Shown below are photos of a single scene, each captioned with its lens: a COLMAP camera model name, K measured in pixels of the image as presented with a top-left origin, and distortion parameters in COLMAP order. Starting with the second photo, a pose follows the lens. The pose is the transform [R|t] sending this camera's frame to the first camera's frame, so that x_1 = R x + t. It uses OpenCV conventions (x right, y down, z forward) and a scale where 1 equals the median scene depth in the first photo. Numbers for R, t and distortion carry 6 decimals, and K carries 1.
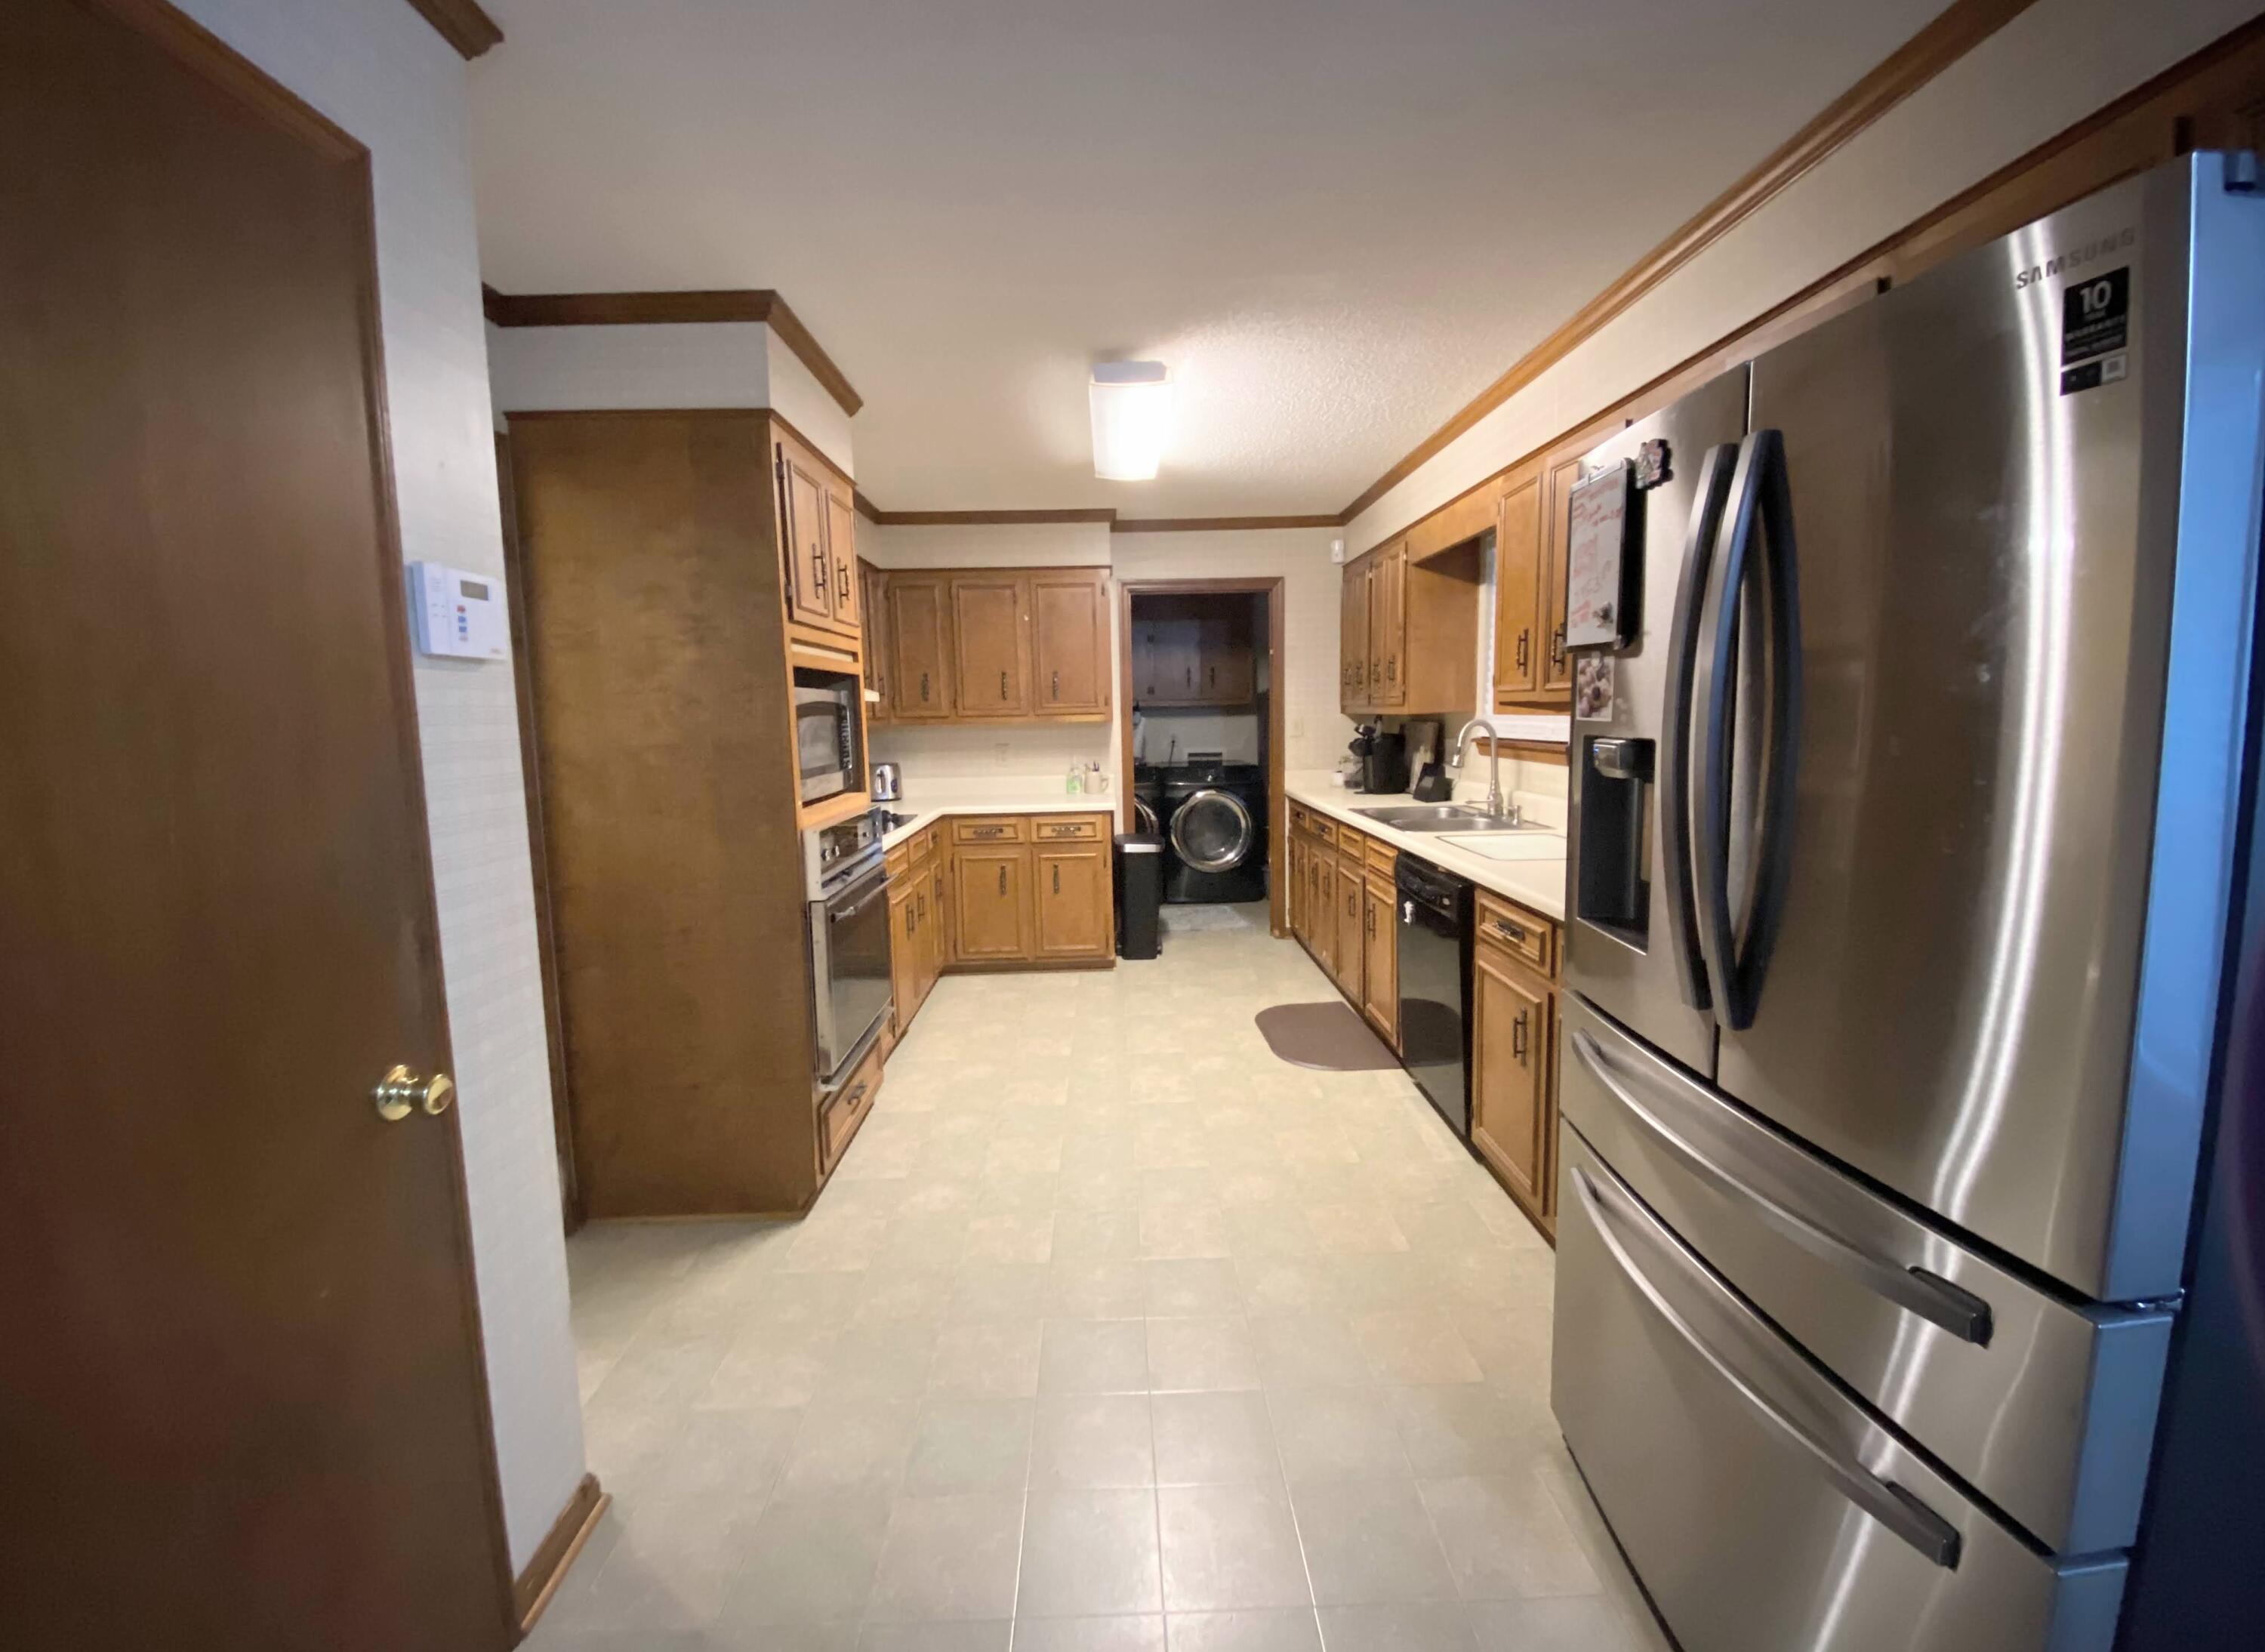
lens RADIAL K [[896.5, 0, 1126.8], [0, 896.5, 812.2], [0, 0, 1]] dist [0.000759, 0.000007]
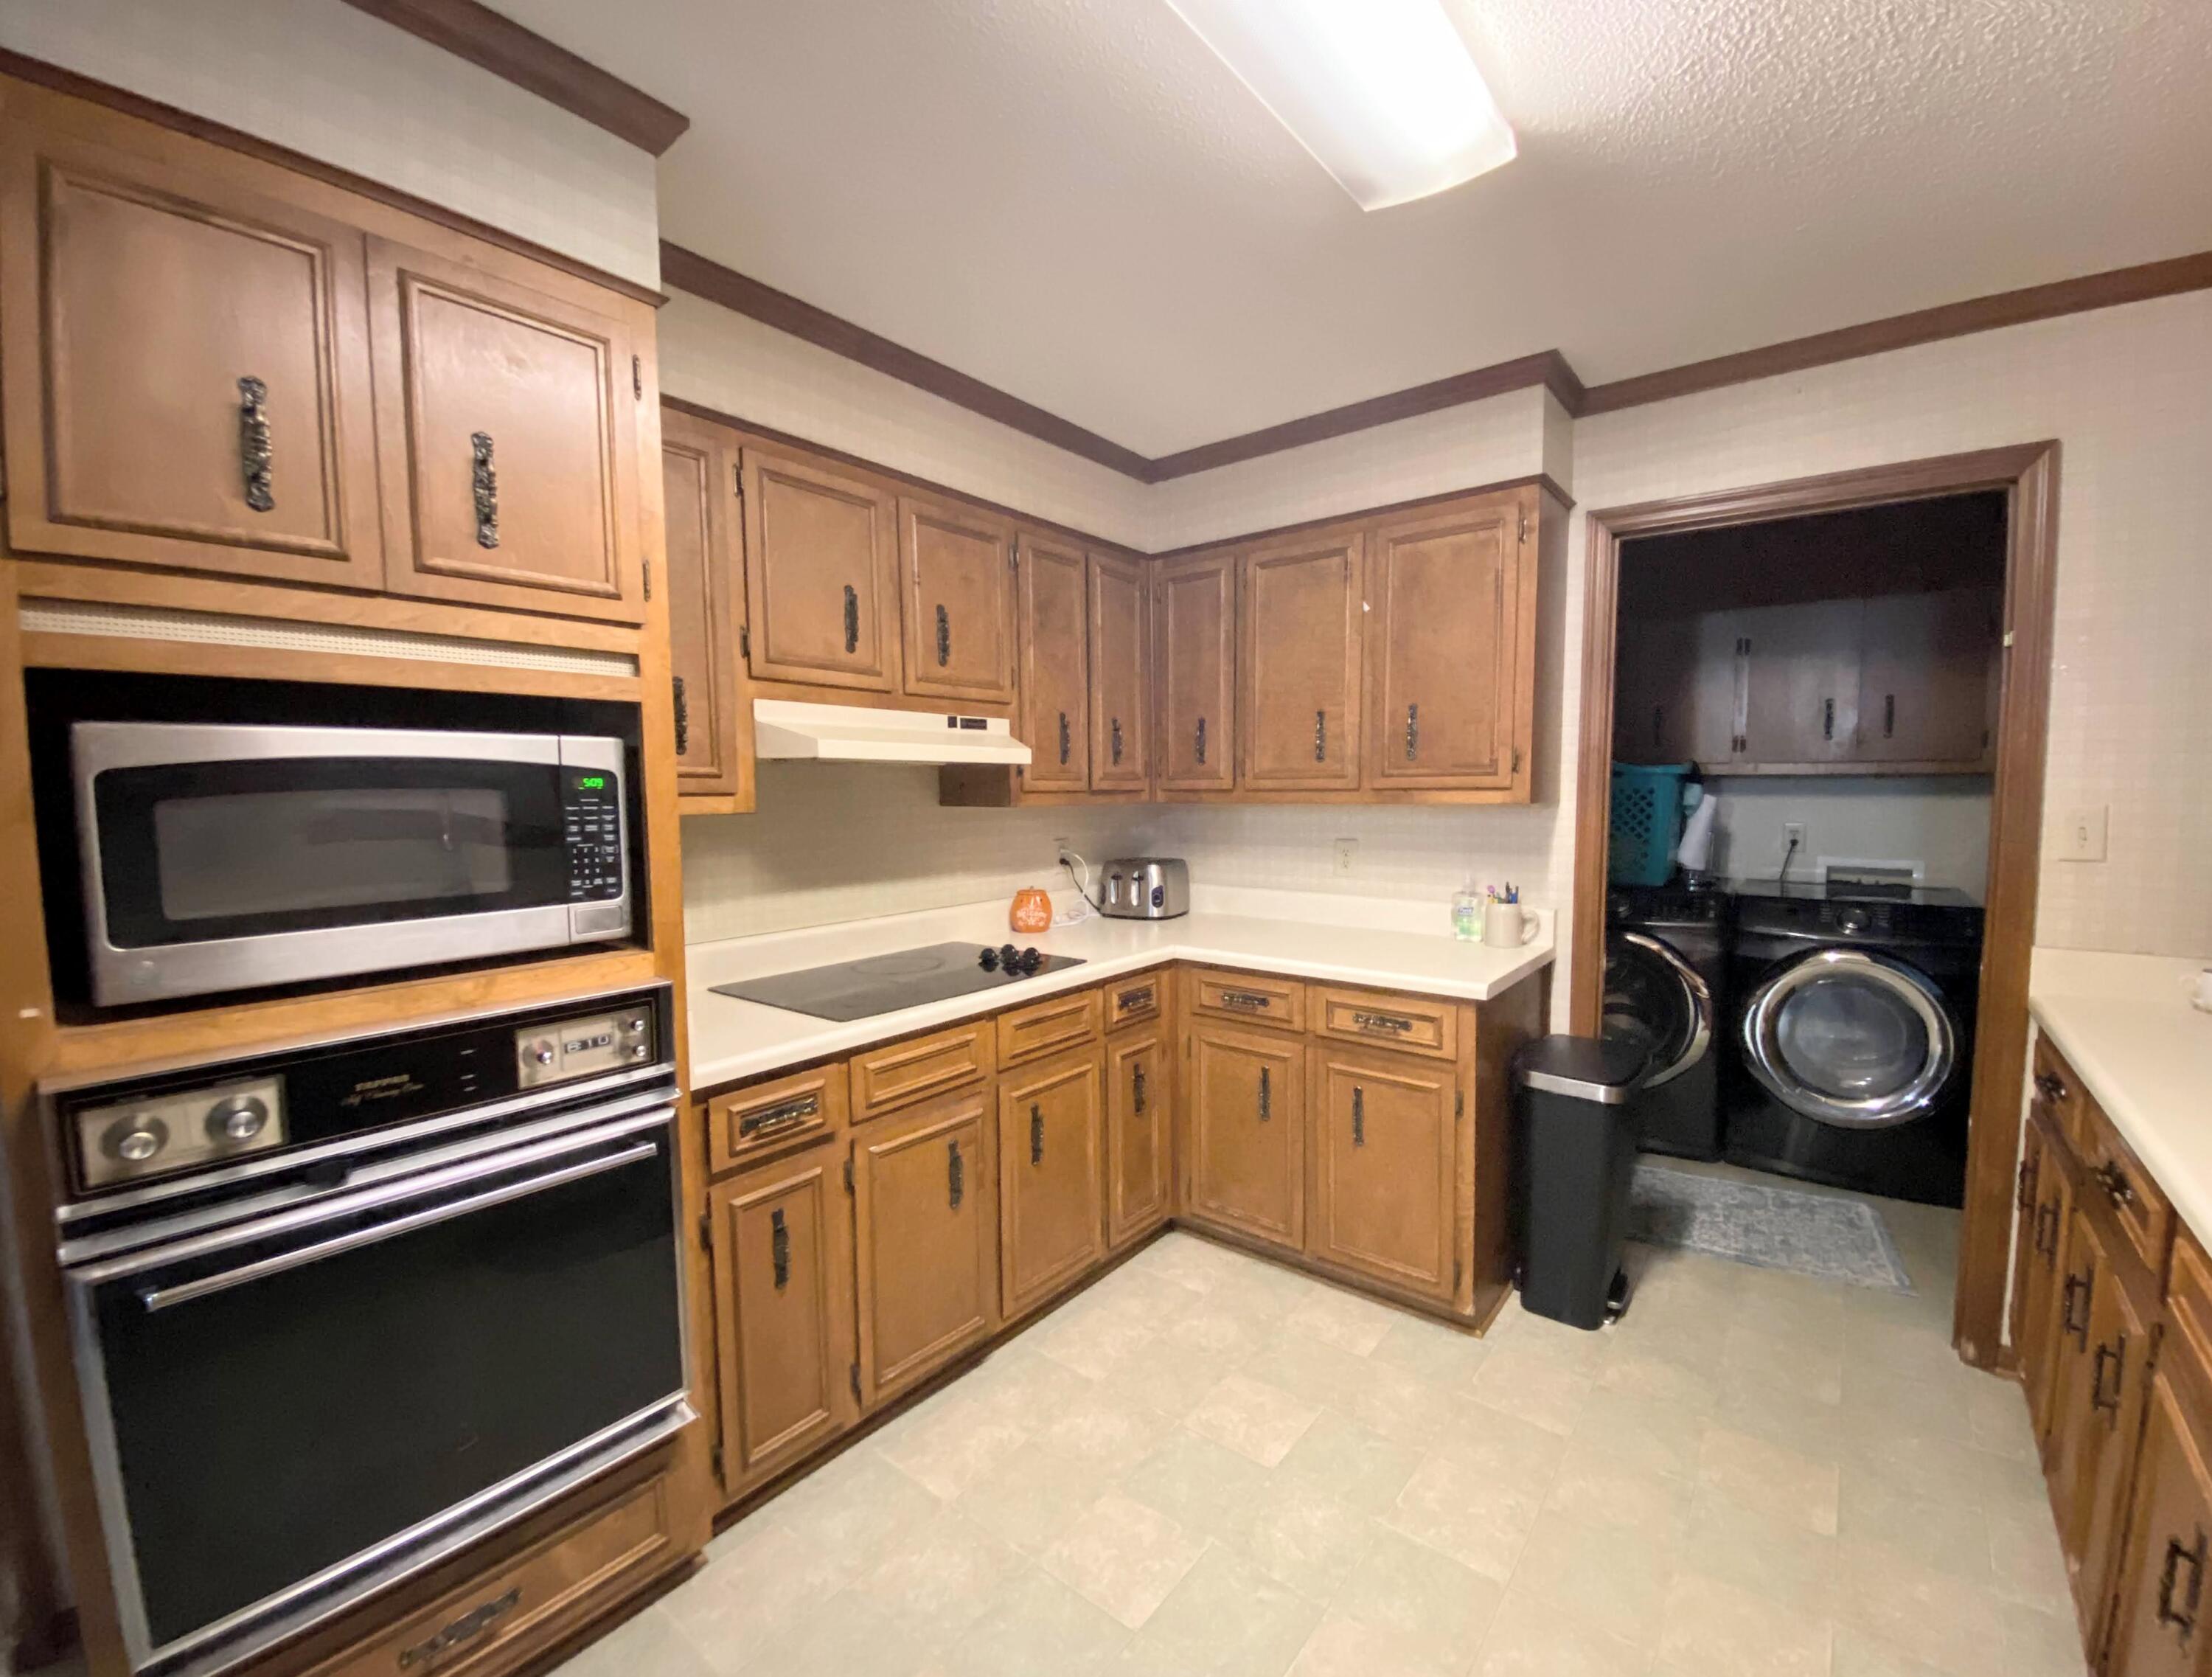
lens RADIAL K [[899.0, 0, 1106.9], [0, 899.0, 853.5], [0, 0, 1]] dist [0.000558, -0.018282]
pose [[0.758031, 0.062262, -0.649240, 0.128466], [-0.081564, 0.996668, 0.000350, -0.058825], [0.647099, 0.052689, 0.760584, 0.507714]]
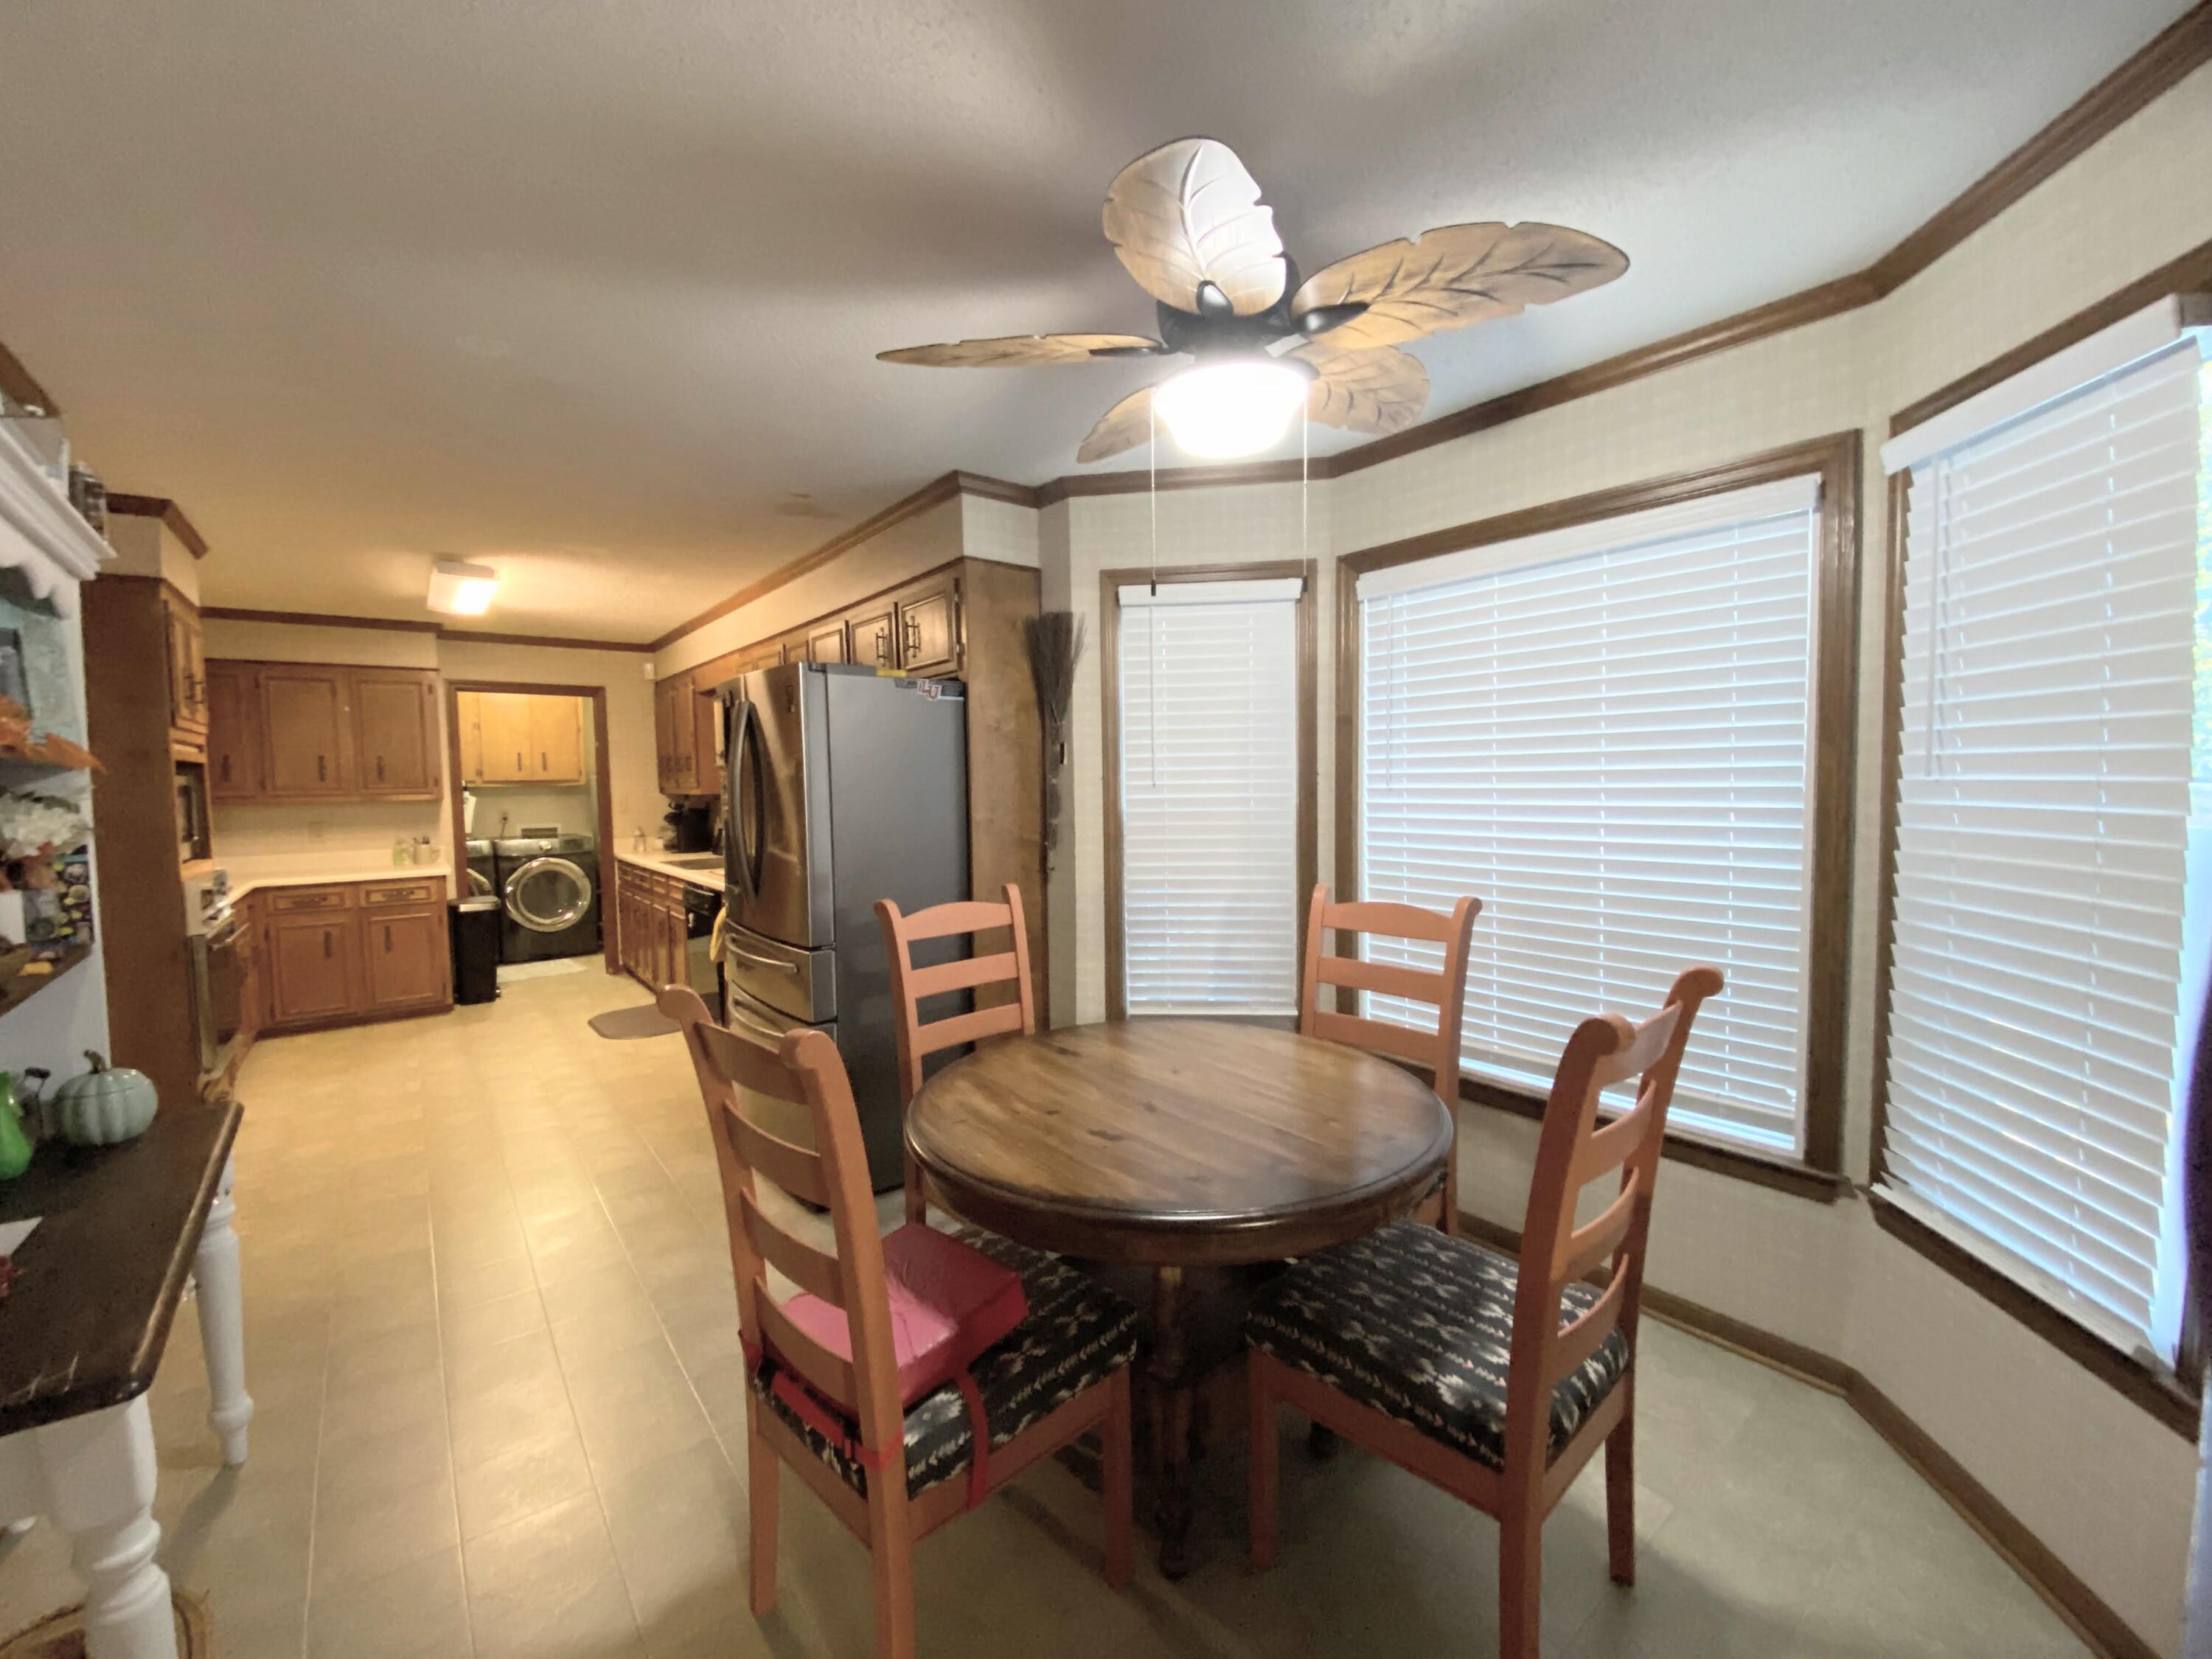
lens RADIAL K [[886.4, 0, 1106.0], [0, 886.4, 829.5], [0, 0, 1]] dist [-0.001900, -0.010836]
pose [[0.795723, -0.024094, 0.605182, -0.026257], [0.064510, 0.996896, -0.045131, 0.044979], [-0.602216, 0.074952, 0.794807, -0.437317]]
